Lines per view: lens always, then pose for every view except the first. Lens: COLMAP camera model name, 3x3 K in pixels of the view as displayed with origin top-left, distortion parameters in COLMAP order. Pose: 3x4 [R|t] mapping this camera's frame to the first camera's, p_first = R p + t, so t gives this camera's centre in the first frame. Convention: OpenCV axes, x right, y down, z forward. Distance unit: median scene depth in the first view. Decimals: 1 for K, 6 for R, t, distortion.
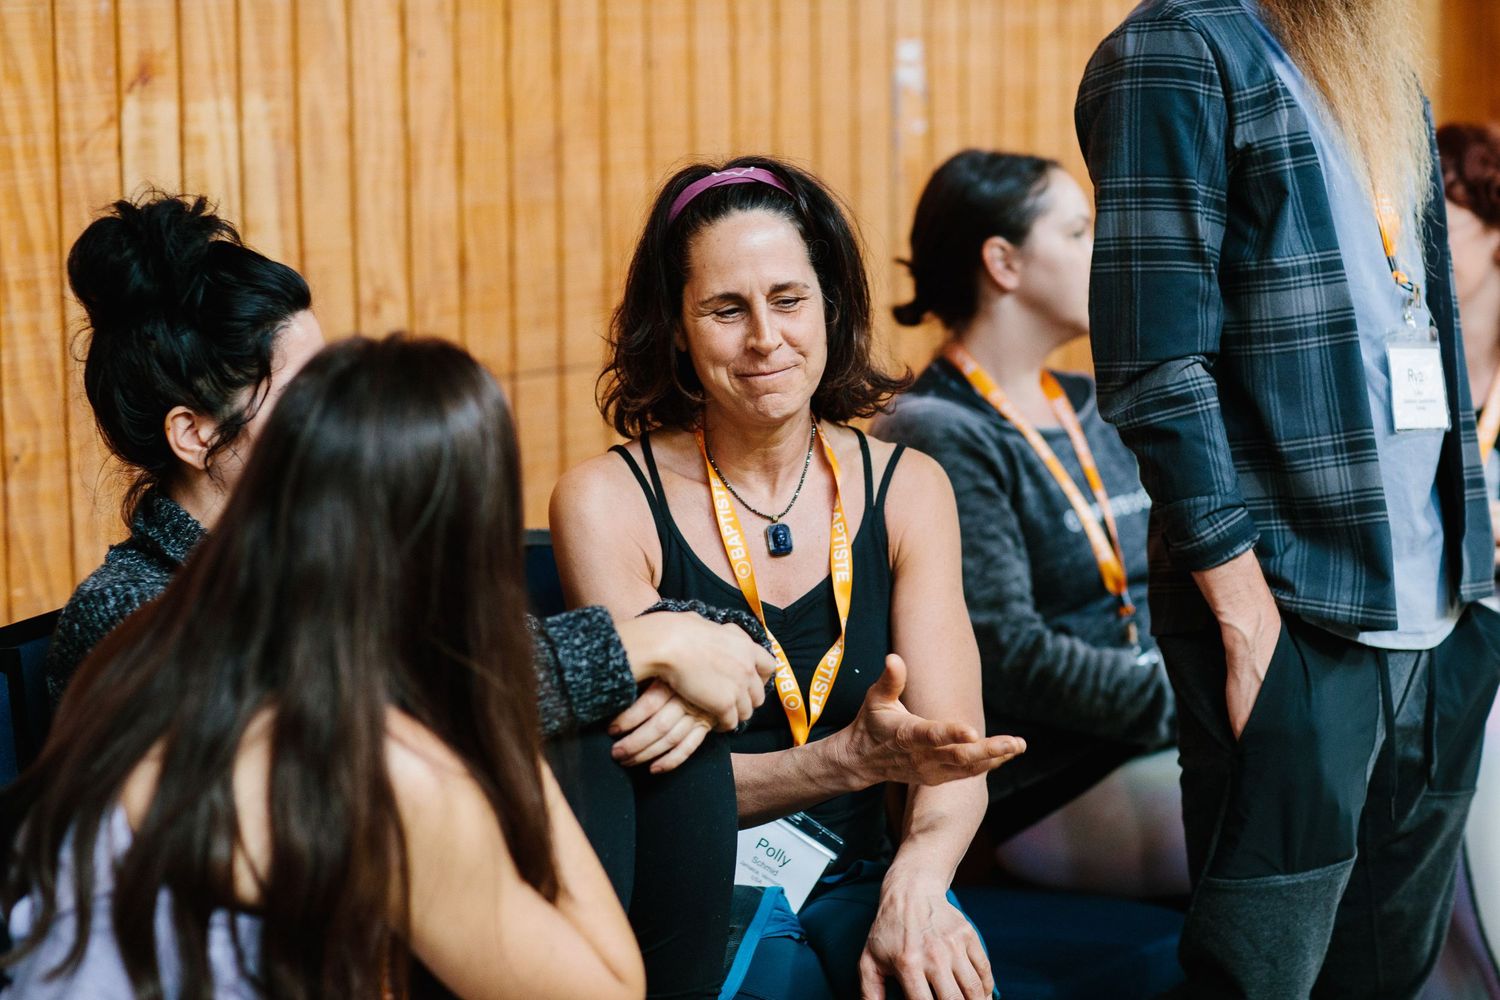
lens RADIAL K [[3705.8, 0, 750.0], [0, 3705.8, 499.6], [0, 0, 1]] dist [-0.019284, 0.000000]
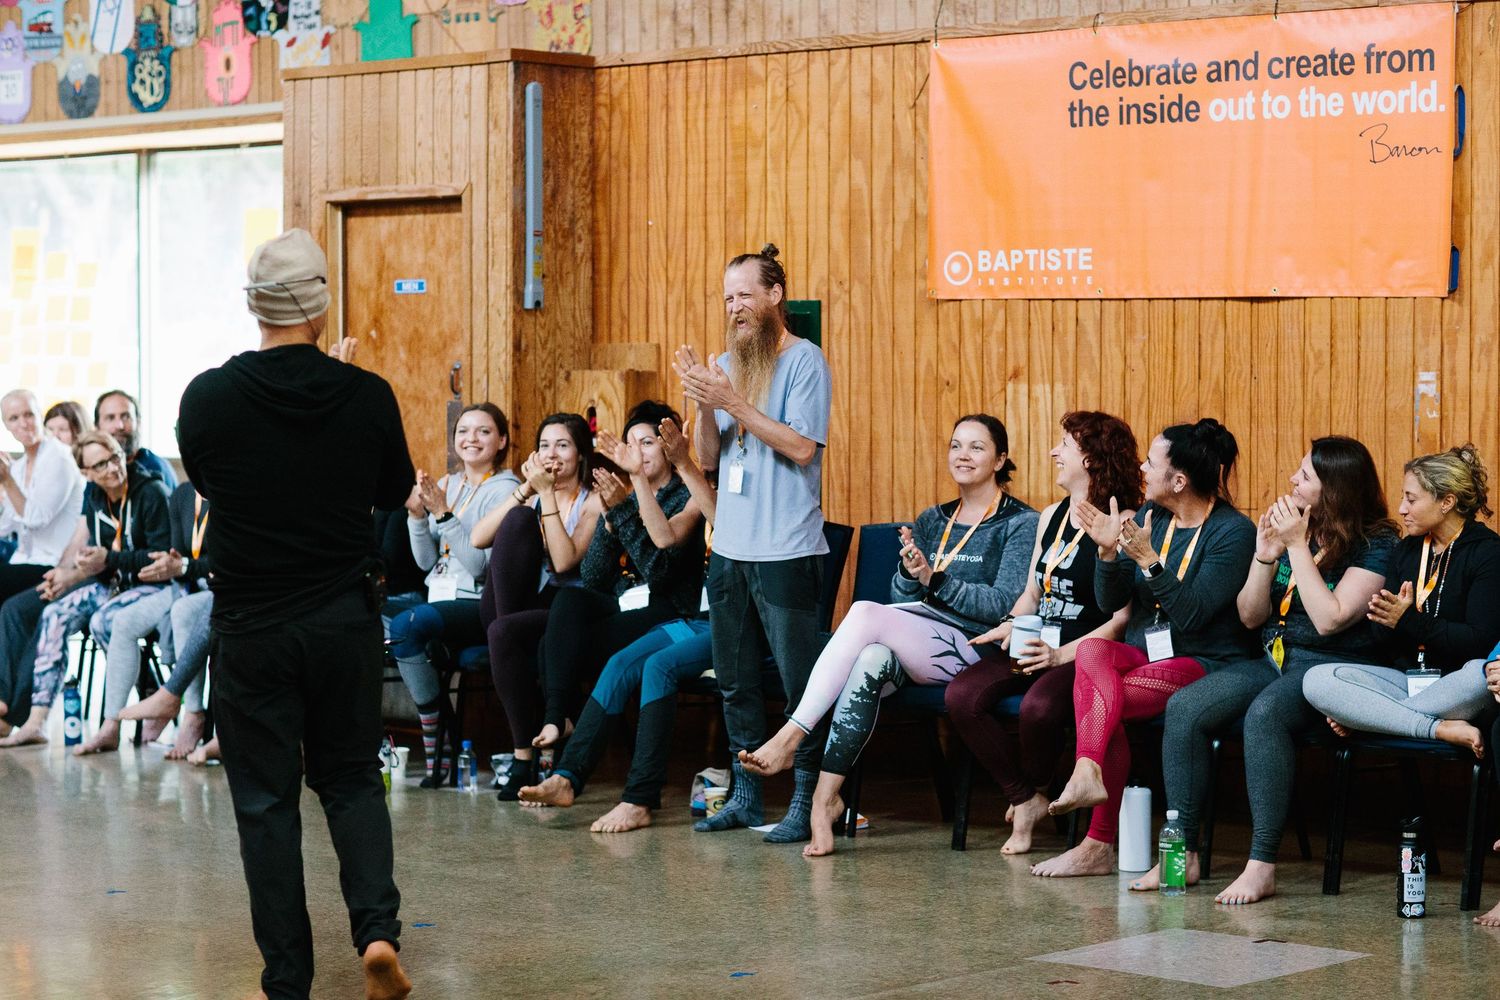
lens RADIAL K [[3705.8, 0, 750.0], [0, 3705.8, 499.2], [0, 0, 1]] dist [-0.019284, 0.000000]
pose [[0.965229, 0.018833, -0.260726, 0.359363], [-0.042852, 0.995308, -0.086751, 0.221064], [0.257869, 0.094907, 0.961507, -1.663374]]
